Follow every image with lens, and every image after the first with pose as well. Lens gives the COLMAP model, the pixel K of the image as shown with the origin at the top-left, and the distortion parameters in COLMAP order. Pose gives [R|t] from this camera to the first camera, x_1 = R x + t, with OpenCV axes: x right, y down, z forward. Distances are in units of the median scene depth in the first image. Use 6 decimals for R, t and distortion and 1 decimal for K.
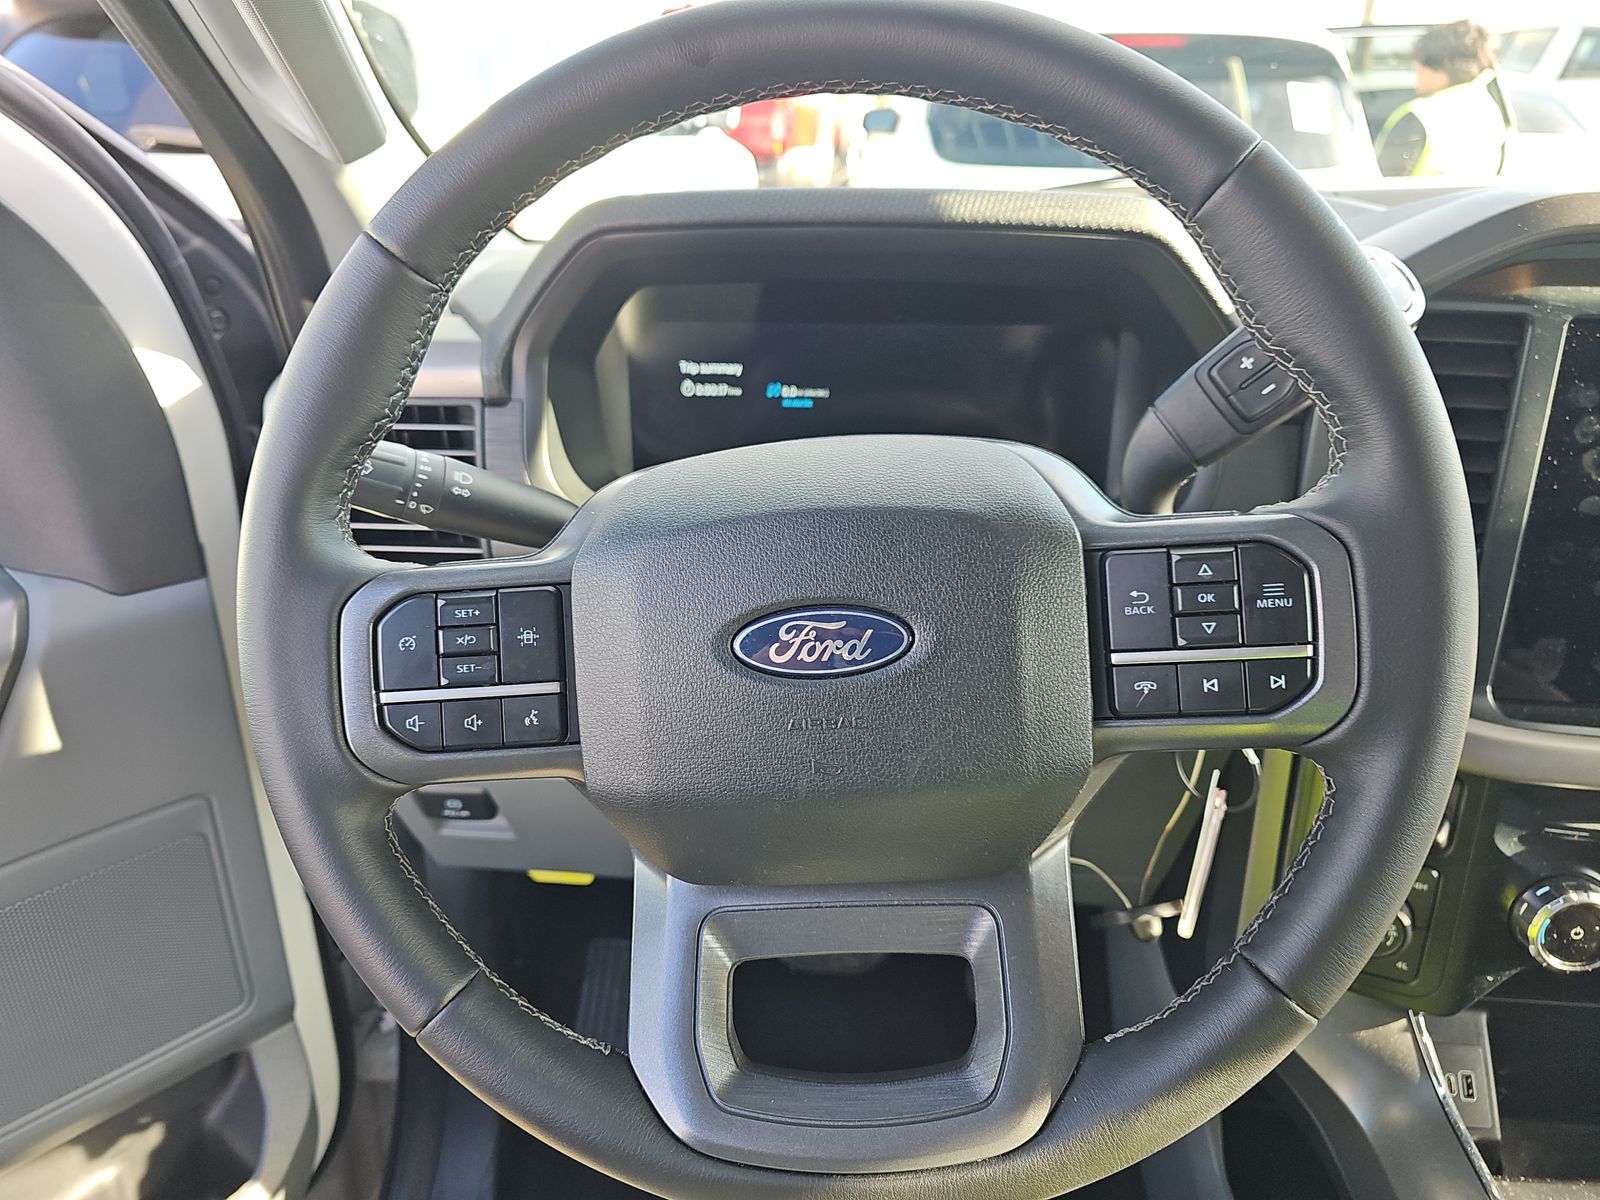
lens RADIAL K [[982.3, 0, 800.0], [0, 982.3, 600.0], [0, 0, 1]] dist [0.004164, -0.001852]
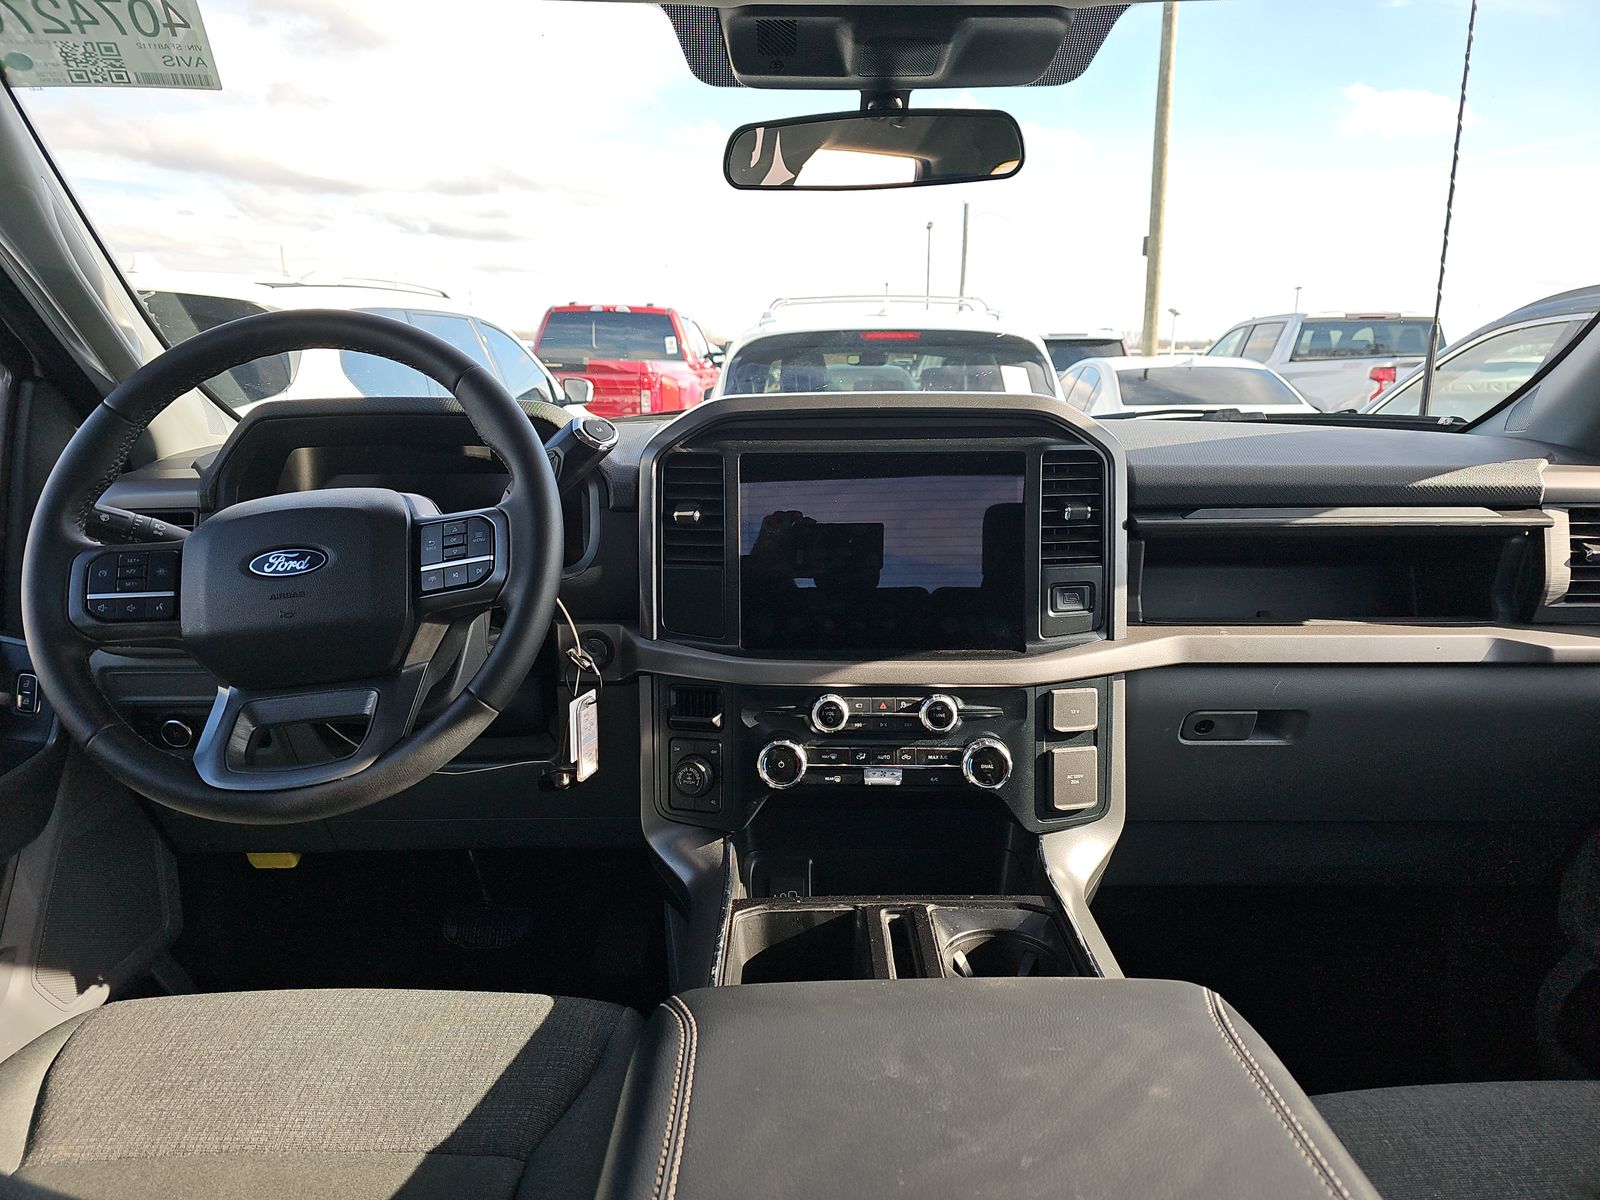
lens RADIAL K [[982.3, 0, 800.0], [0, 982.3, 600.0], [0, 0, 1]] dist [0.004164, -0.001852]
pose [[0.995595, -0.025244, 0.090292, 0.974773], [0.046894, 0.968025, -0.246430, 0.728137], [-0.081184, 0.249579, 0.964945, -1.268990]]
